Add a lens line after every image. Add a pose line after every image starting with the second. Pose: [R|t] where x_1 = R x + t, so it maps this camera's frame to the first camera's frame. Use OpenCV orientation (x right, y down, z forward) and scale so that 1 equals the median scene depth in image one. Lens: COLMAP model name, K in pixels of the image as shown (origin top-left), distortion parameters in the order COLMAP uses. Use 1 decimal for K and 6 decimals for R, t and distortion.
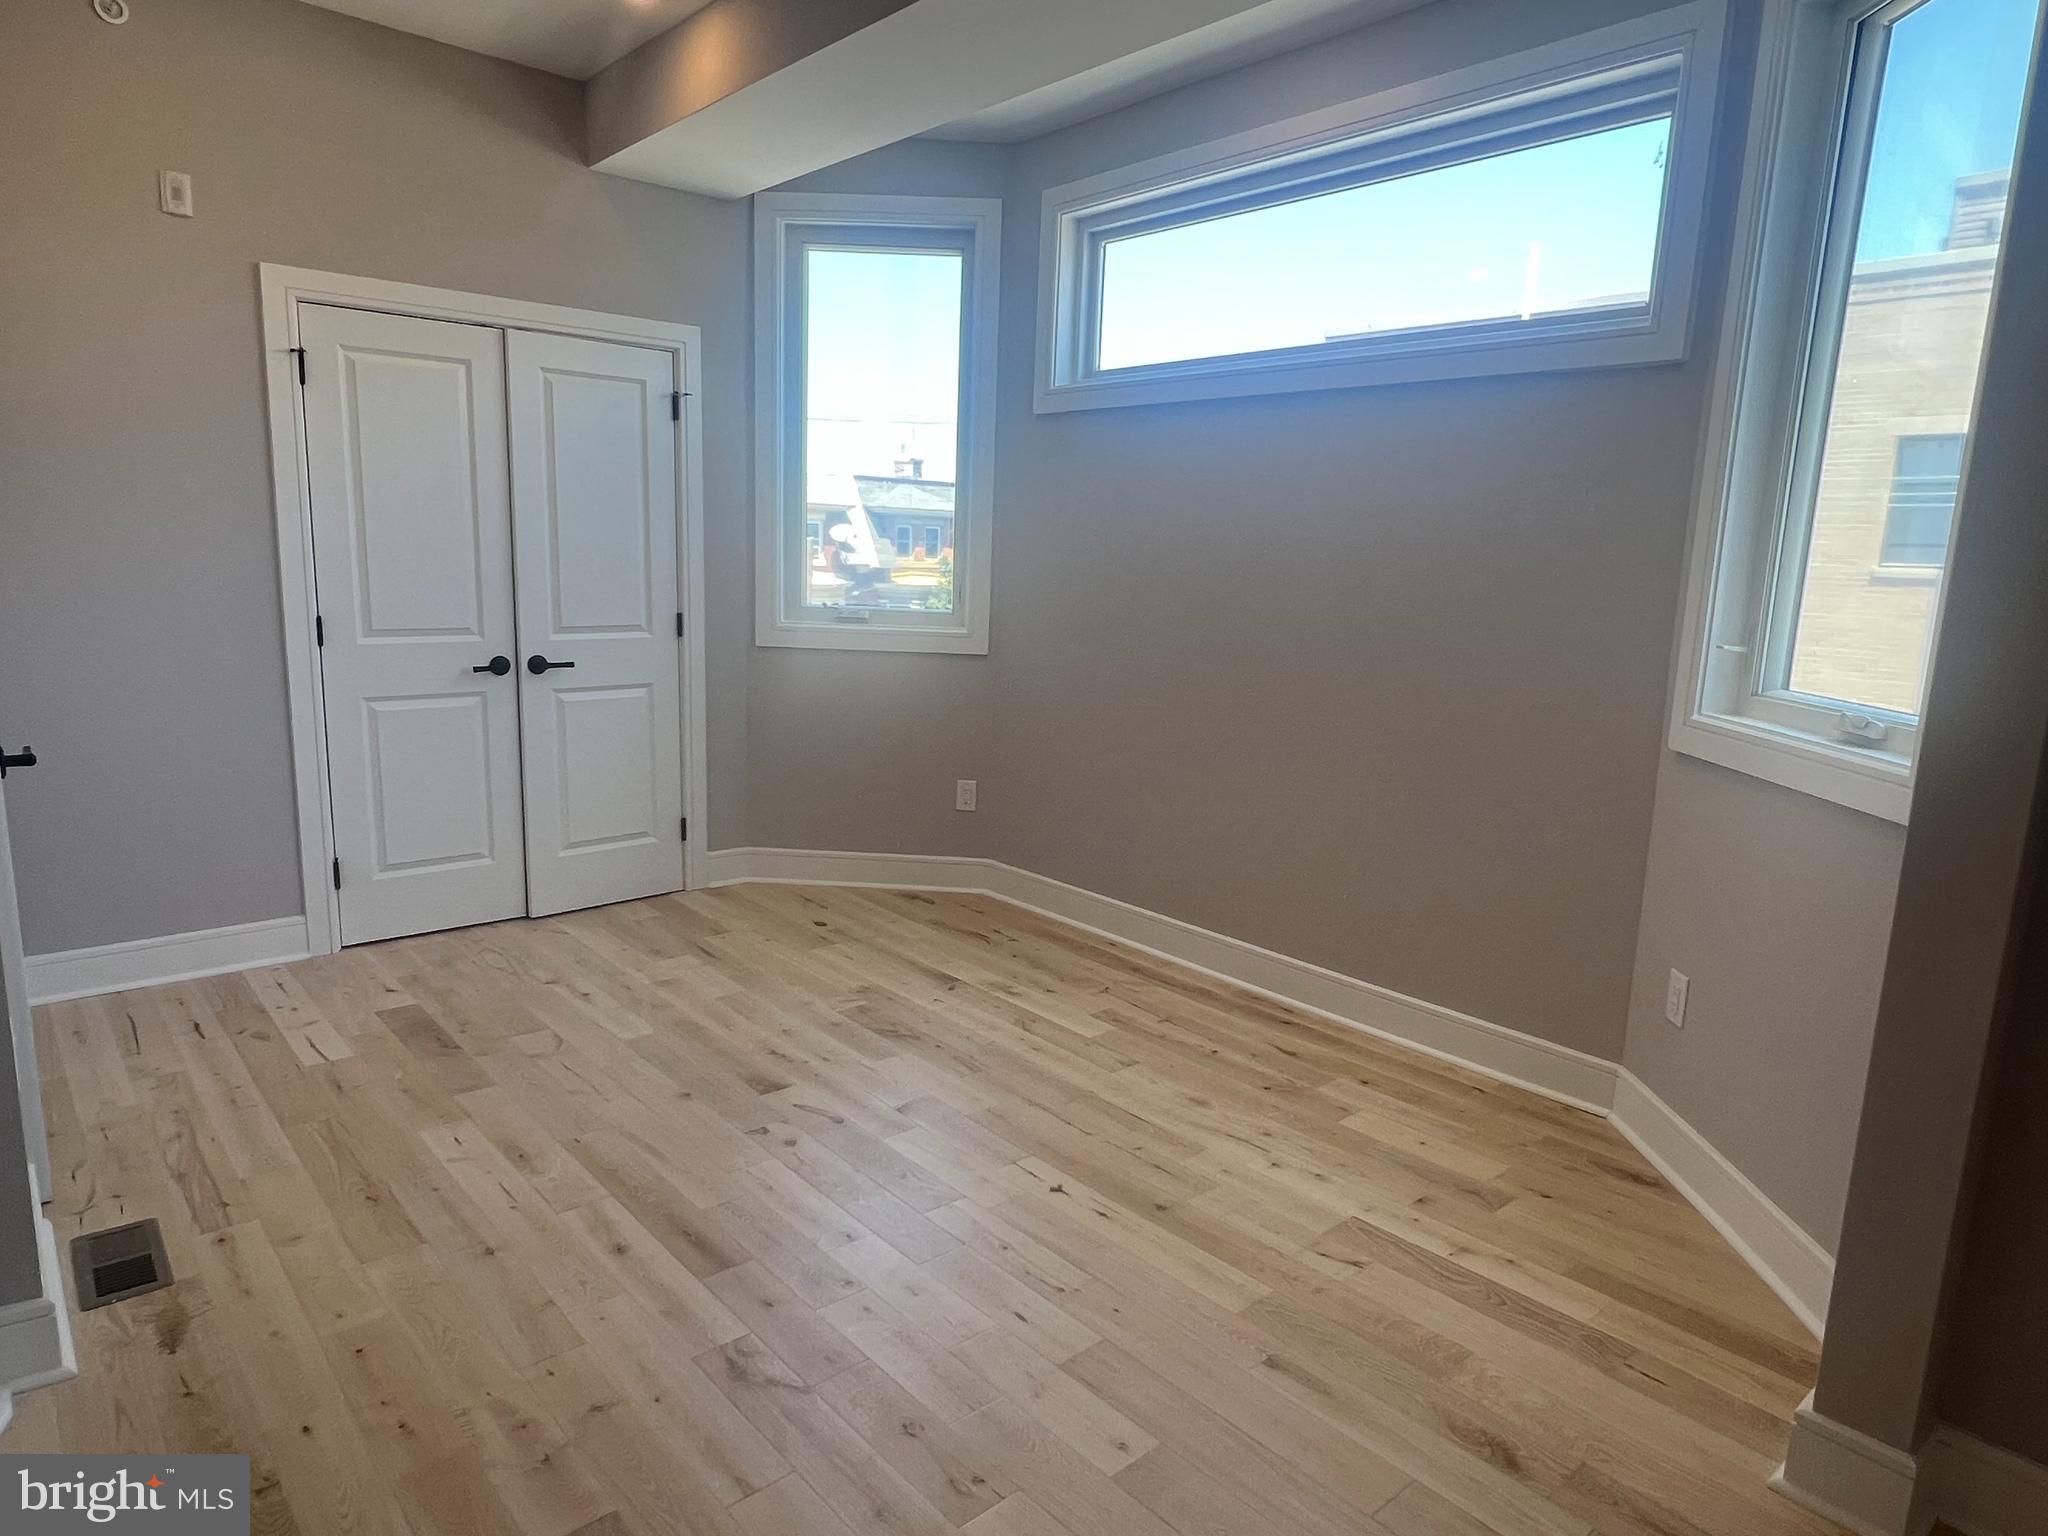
lens RADIAL K [[1241.4, 0, 1026.3], [0, 1241.4, 777.3], [0, 0, 1]] dist [-0.001635, -0.000119]
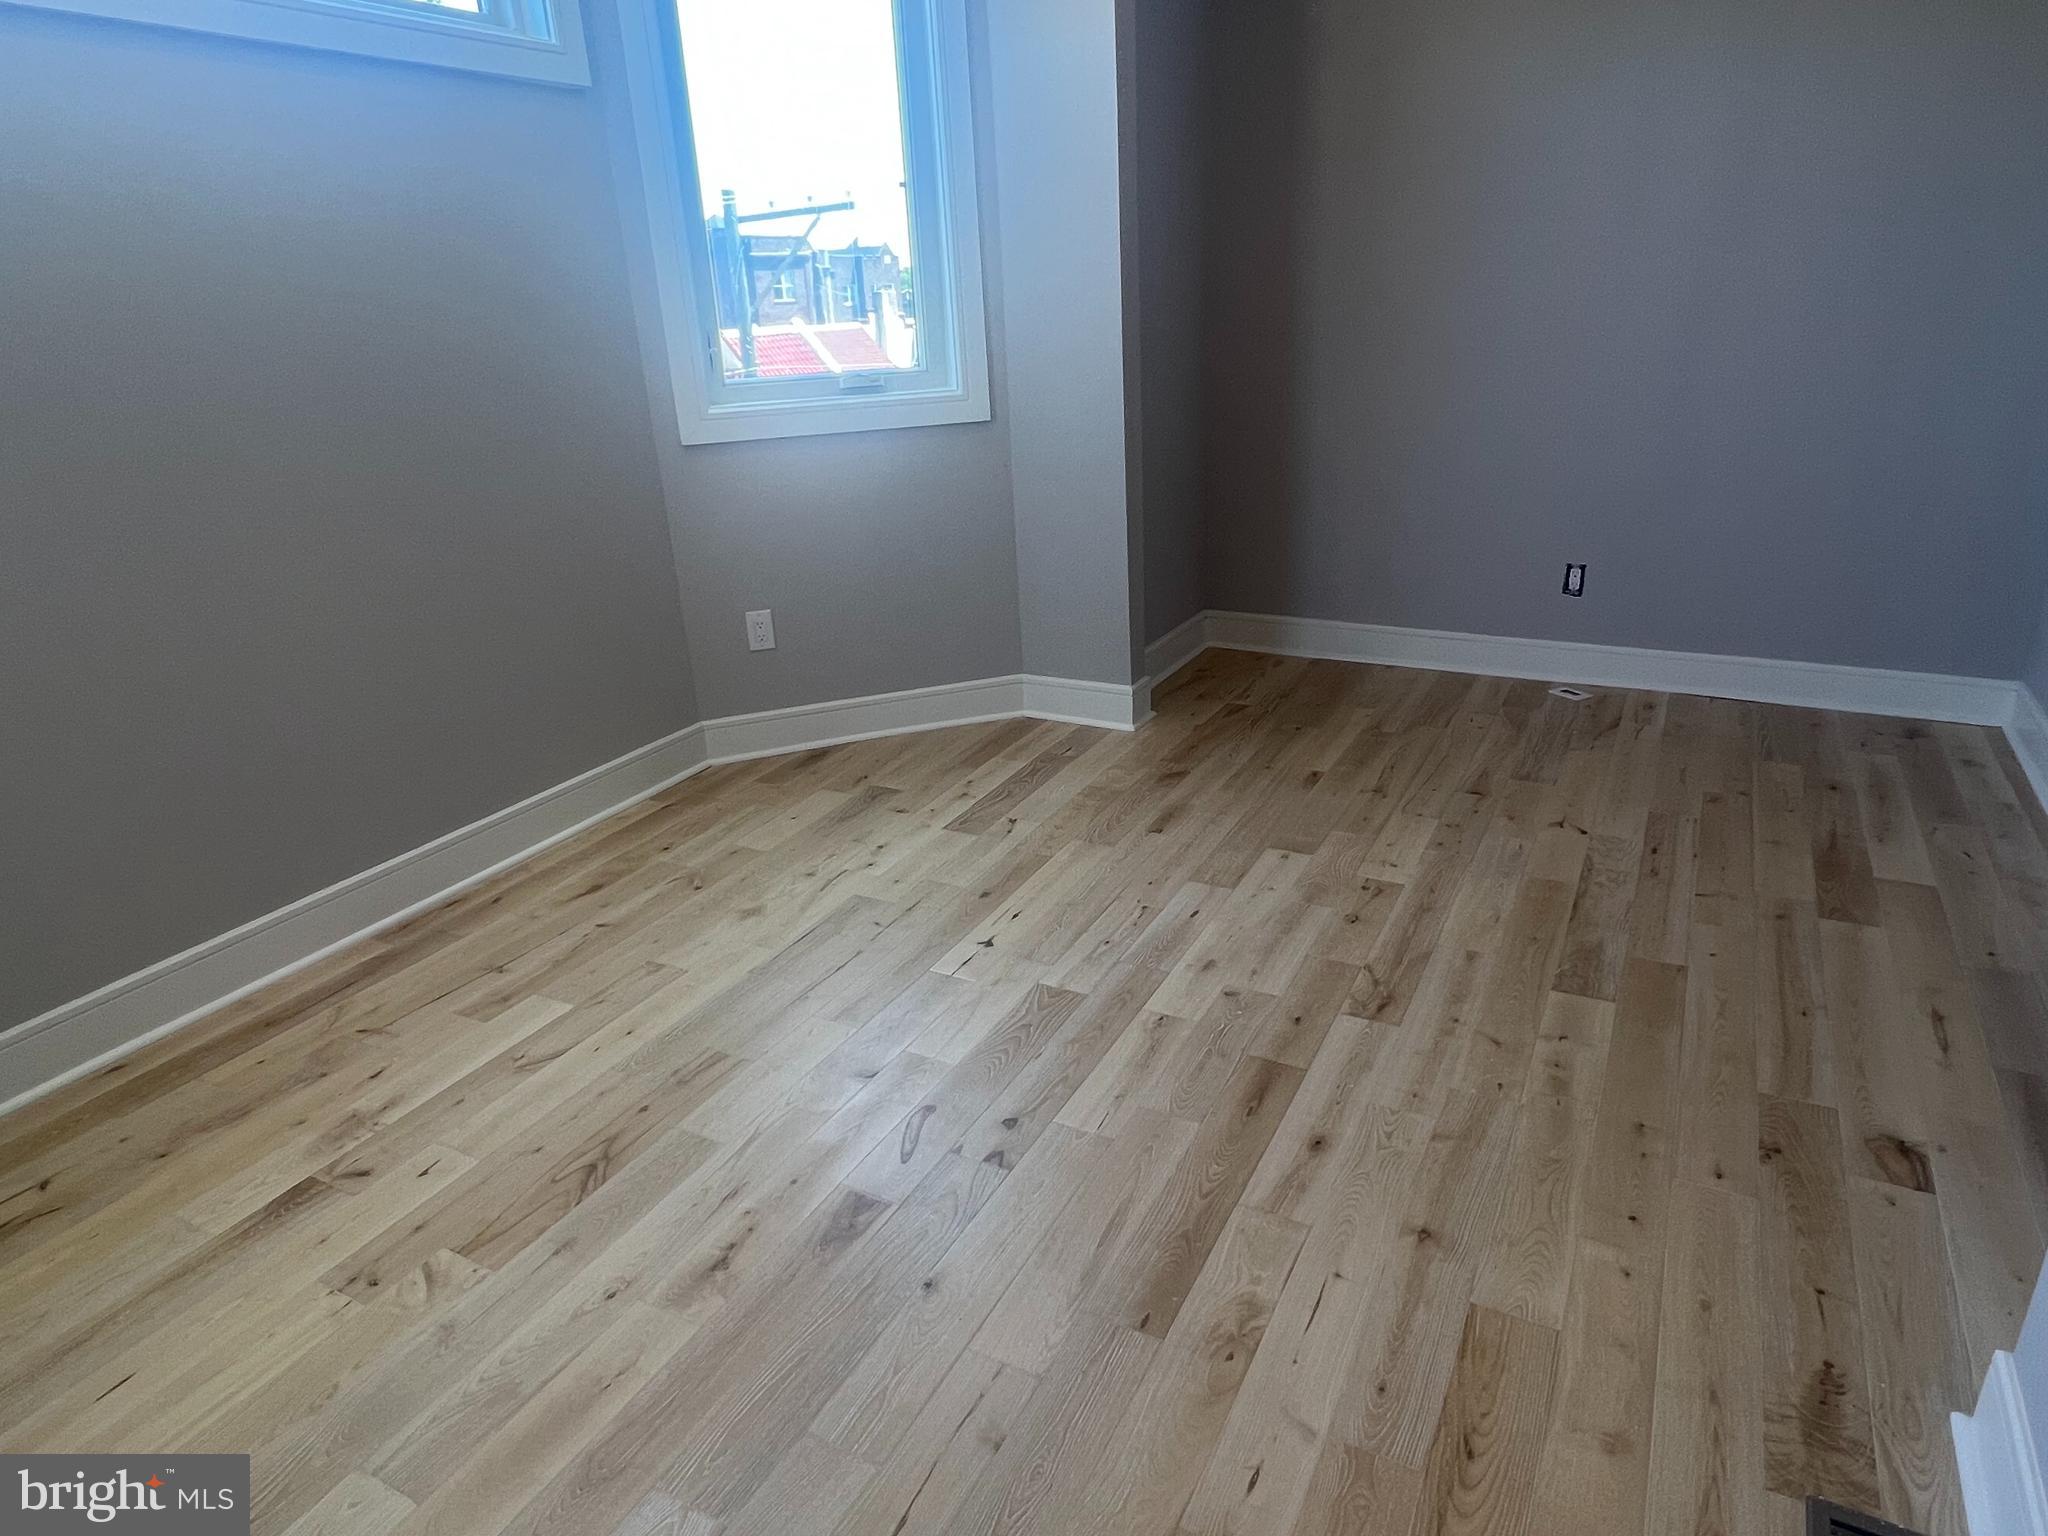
lens RADIAL K [[1241.4, 0, 1026.3], [0, 1241.4, 777.3], [0, 0, 1]] dist [-0.001635, -0.000119]
pose [[-0.353453, -0.359340, 0.863681, -0.749348], [0.202502, 0.871992, 0.445670, -0.210153], [-0.913271, 0.332421, -0.235441, 1.084555]]
